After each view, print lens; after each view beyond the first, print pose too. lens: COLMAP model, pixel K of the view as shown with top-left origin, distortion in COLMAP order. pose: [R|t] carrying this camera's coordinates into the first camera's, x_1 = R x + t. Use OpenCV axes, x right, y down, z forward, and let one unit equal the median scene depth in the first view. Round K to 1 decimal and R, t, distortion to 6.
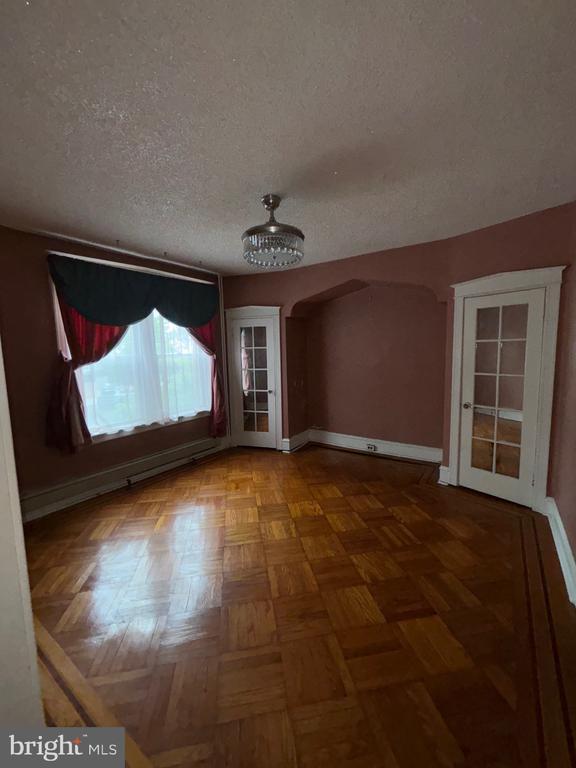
lens RADIAL K [[310.7, 0, 286.2], [0, 310.7, 383.7], [0, 0, 1]] dist [-0.001602, 0.000636]
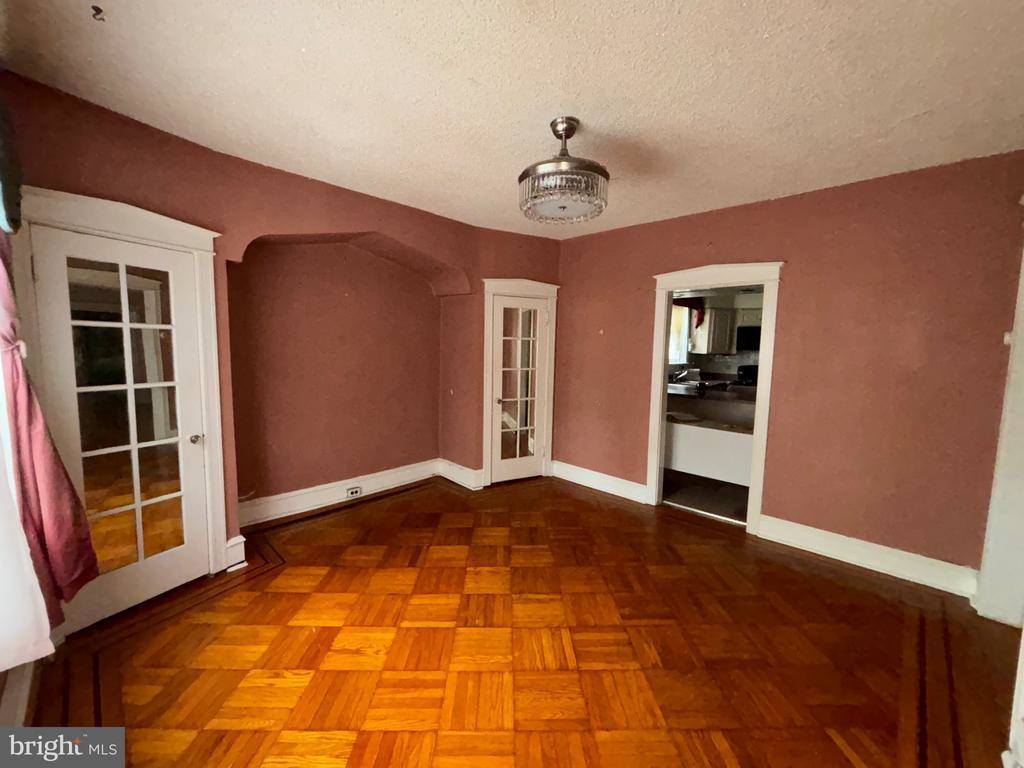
lens RADIAL K [[414.3, 0, 512.4], [0, 414.3, 384.6], [0, 0, 1]] dist [-0.001602, 0.000636]
pose [[0.145730, -0.067546, 0.987016, -0.698399], [0.086915, 0.994683, 0.055238, -0.050185], [-0.985499, 0.077737, 0.150826, 0.701398]]
